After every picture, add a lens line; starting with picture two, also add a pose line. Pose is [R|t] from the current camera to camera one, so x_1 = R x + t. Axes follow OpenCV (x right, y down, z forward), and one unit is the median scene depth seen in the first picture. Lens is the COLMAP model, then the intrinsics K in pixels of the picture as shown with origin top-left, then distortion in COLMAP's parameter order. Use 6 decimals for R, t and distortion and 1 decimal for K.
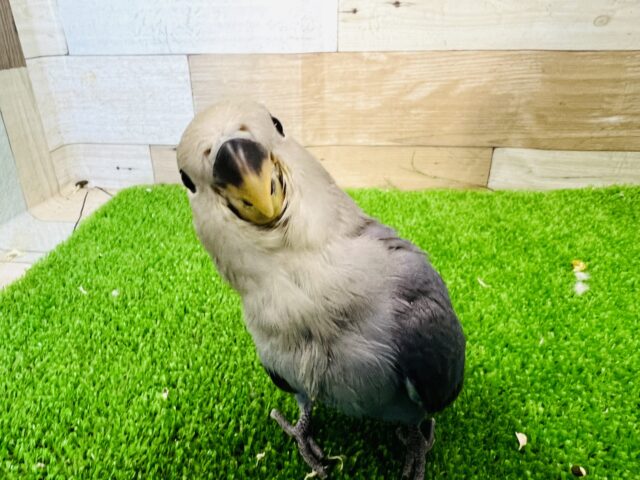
lens RADIAL K [[516.0, 0, 305.6], [0, 516.0, 269.4], [0, 0, 1]] dist [0.012636, -0.011792]
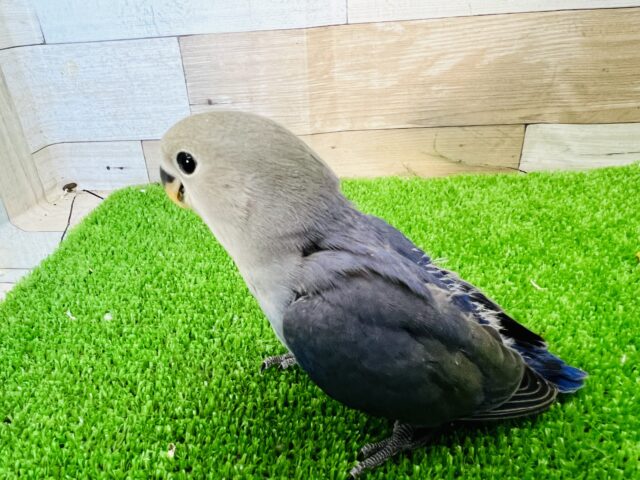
lens RADIAL K [[516.0, 0, 301.7], [0, 516.0, 271.4], [0, 0, 1]] dist [0.012636, -0.011792]
pose [[0.998847, -0.046073, -0.013463, -0.023206], [0.046441, 0.998515, 0.028475, -0.028462], [0.012131, -0.029068, 0.999504, 0.106254]]
